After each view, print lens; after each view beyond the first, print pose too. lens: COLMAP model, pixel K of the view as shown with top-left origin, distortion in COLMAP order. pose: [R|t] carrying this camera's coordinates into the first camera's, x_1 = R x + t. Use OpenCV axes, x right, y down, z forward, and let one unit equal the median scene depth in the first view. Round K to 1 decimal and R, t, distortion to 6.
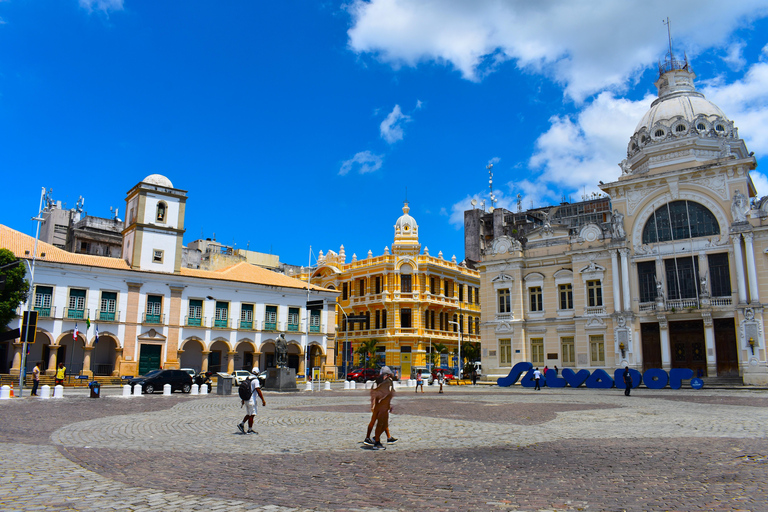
lens RADIAL K [[600.8, 0, 384.0], [0, 600.8, 256.0], [0, 0, 1]] dist [-0.083461, 0.003643]
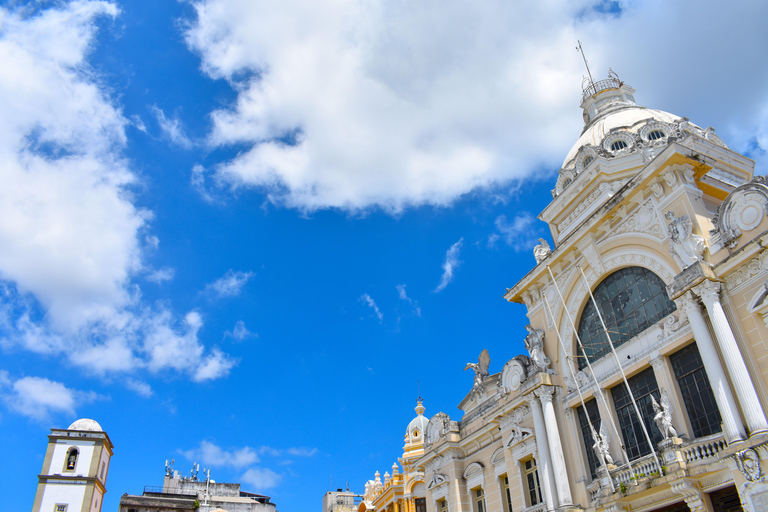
lens RADIAL K [[600.8, 0, 384.0], [0, 600.8, 256.0], [0, 0, 1]] dist [-0.083461, 0.003643]
pose [[0.883776, -0.297992, -0.360752, 0.487193], [0.134986, 0.900575, -0.413210, 0.081419], [0.448017, 0.316489, 0.836131, 0.418039]]
